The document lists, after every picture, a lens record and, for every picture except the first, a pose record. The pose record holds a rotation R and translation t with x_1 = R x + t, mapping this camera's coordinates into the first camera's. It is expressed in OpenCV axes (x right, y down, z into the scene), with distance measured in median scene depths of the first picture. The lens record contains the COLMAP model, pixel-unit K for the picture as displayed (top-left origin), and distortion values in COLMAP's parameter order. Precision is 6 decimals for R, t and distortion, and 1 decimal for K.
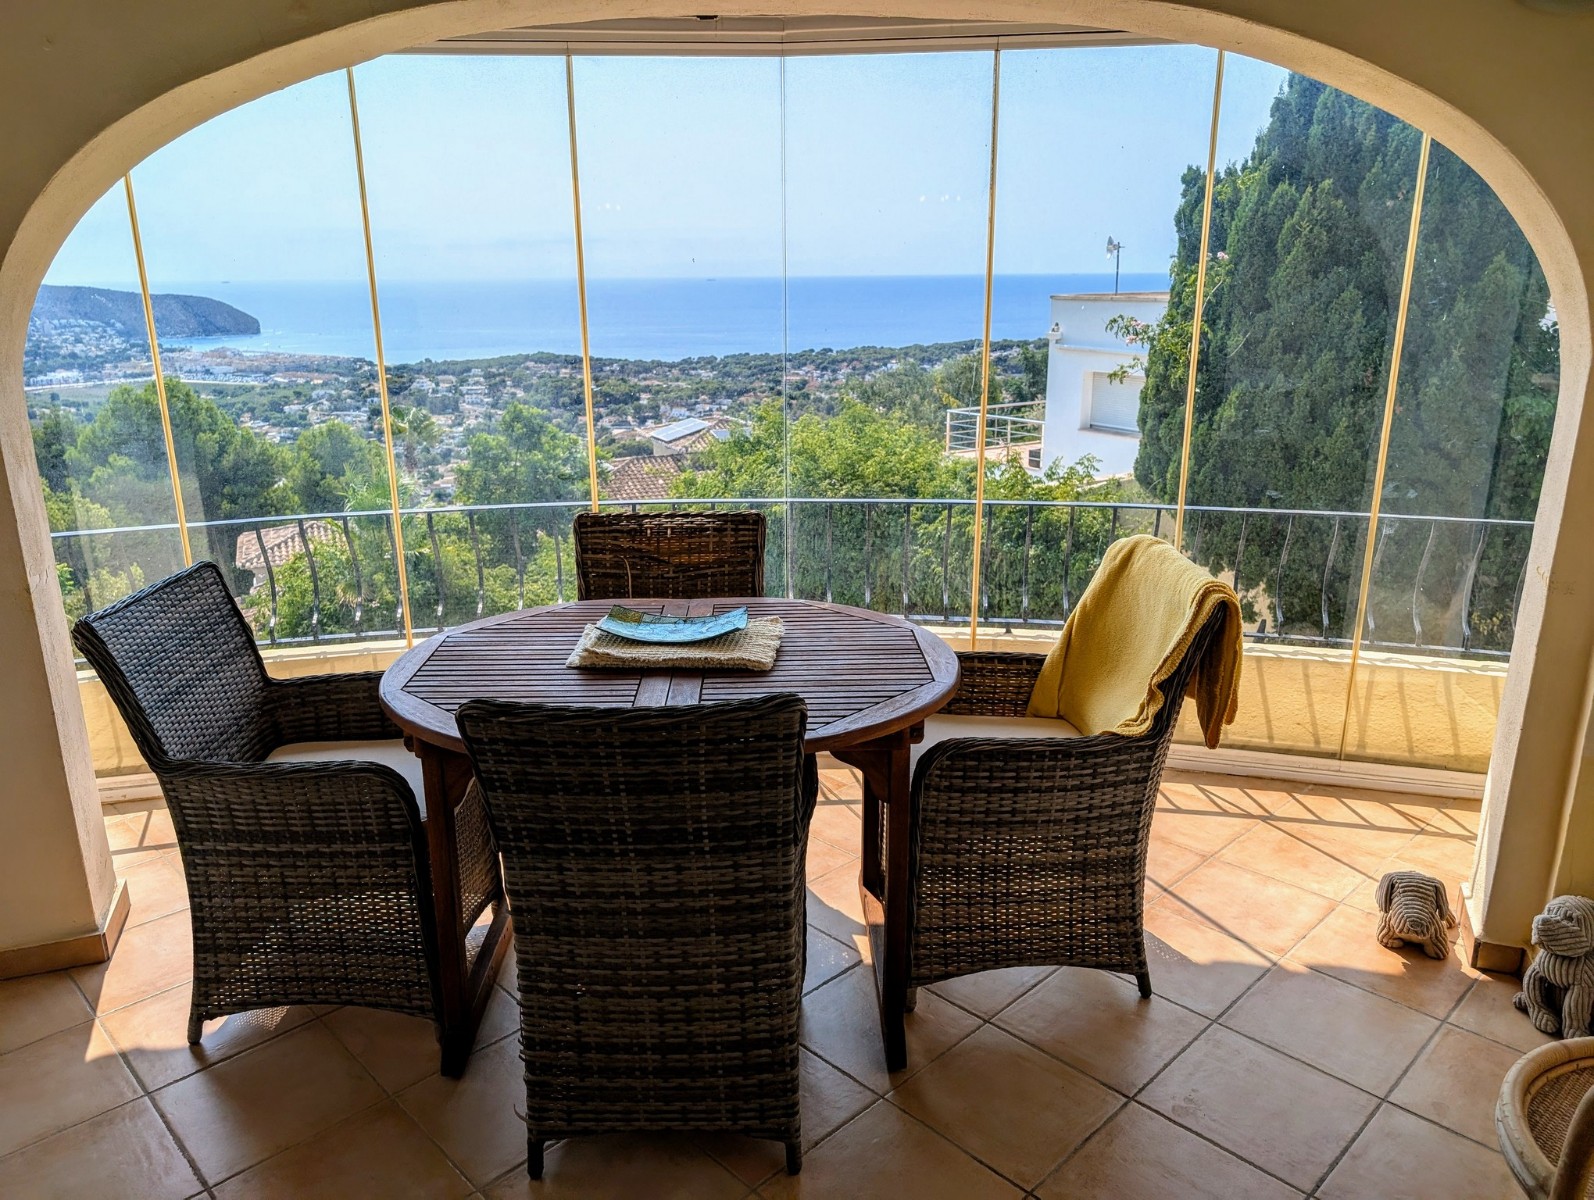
lens RADIAL K [[1149.4, 0, 788.5], [0, 1149.4, 596.7], [0, 0, 1]] dist [0.029457, -0.022168]
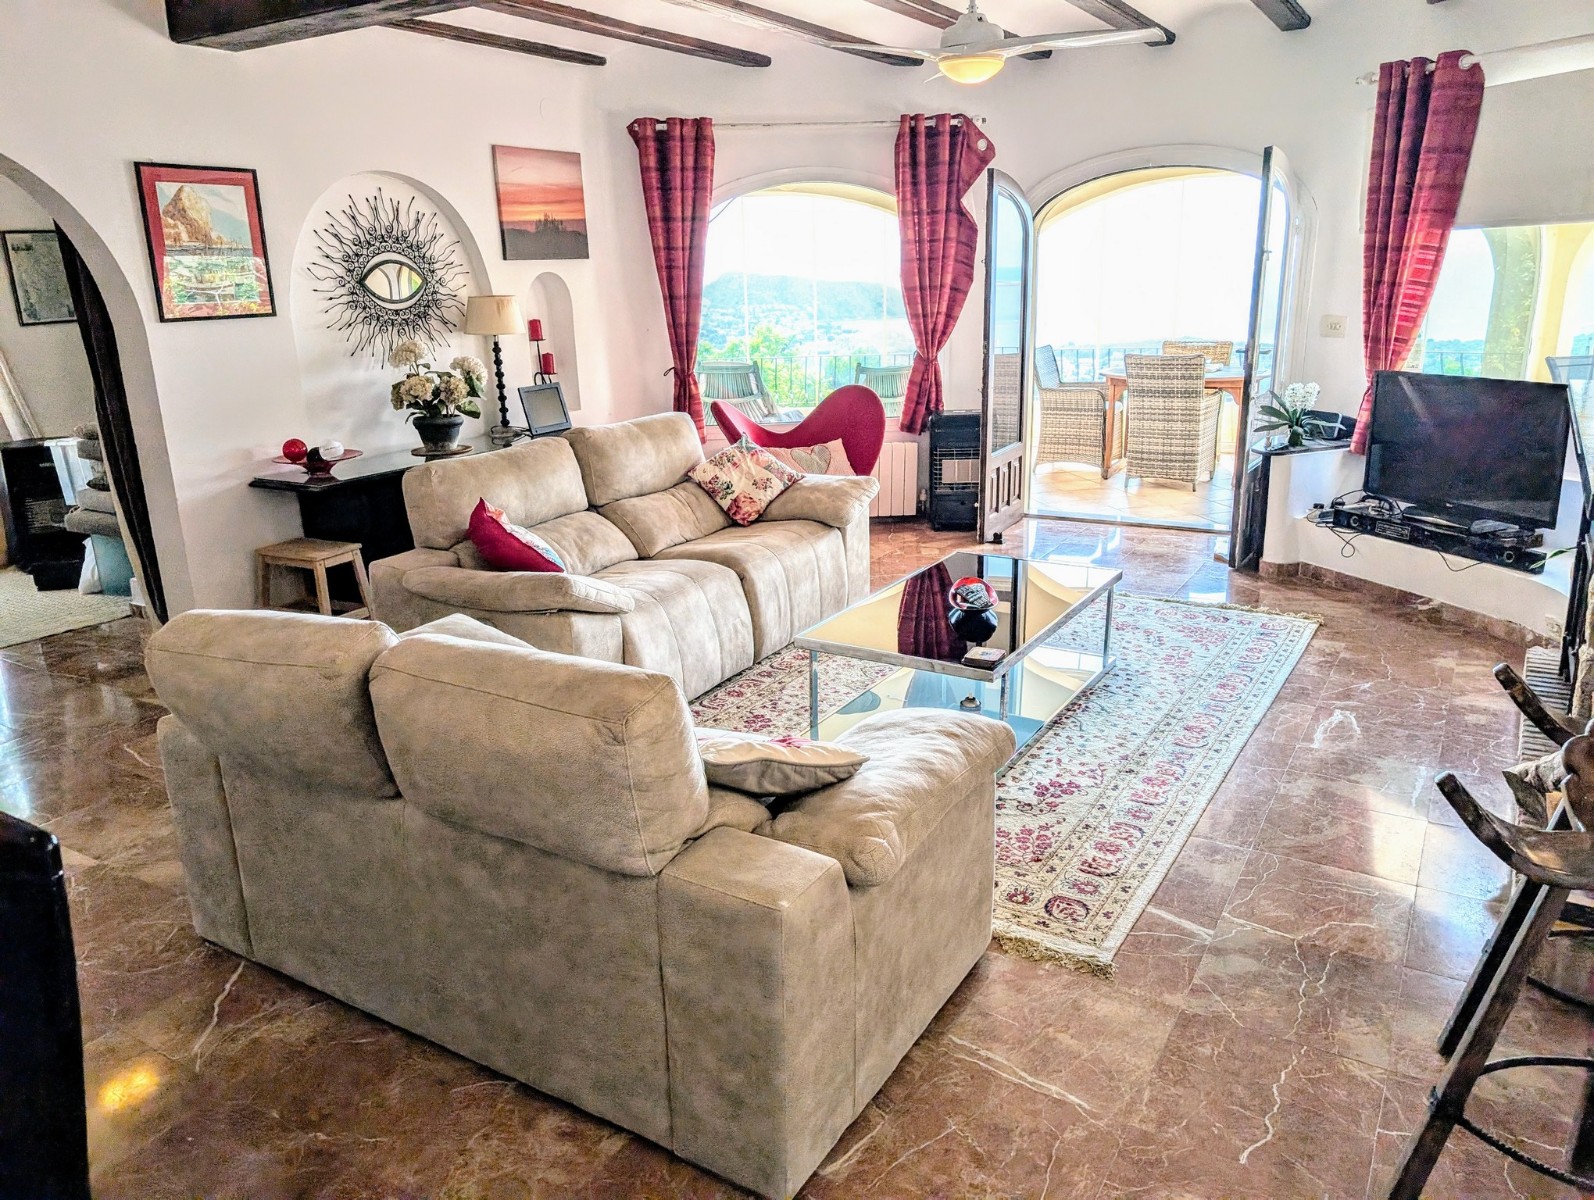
lens RADIAL K [[1149.4, 0, 793.8], [0, 1149.4, 603.4], [0, 0, 1]] dist [0.029457, -0.022168]
pose [[0.863470, 0.126687, -0.488231, 0.848302], [-0.116957, 0.991851, 0.050522, 0.898166], [0.490653, 0.013478, 0.871251, -3.282728]]
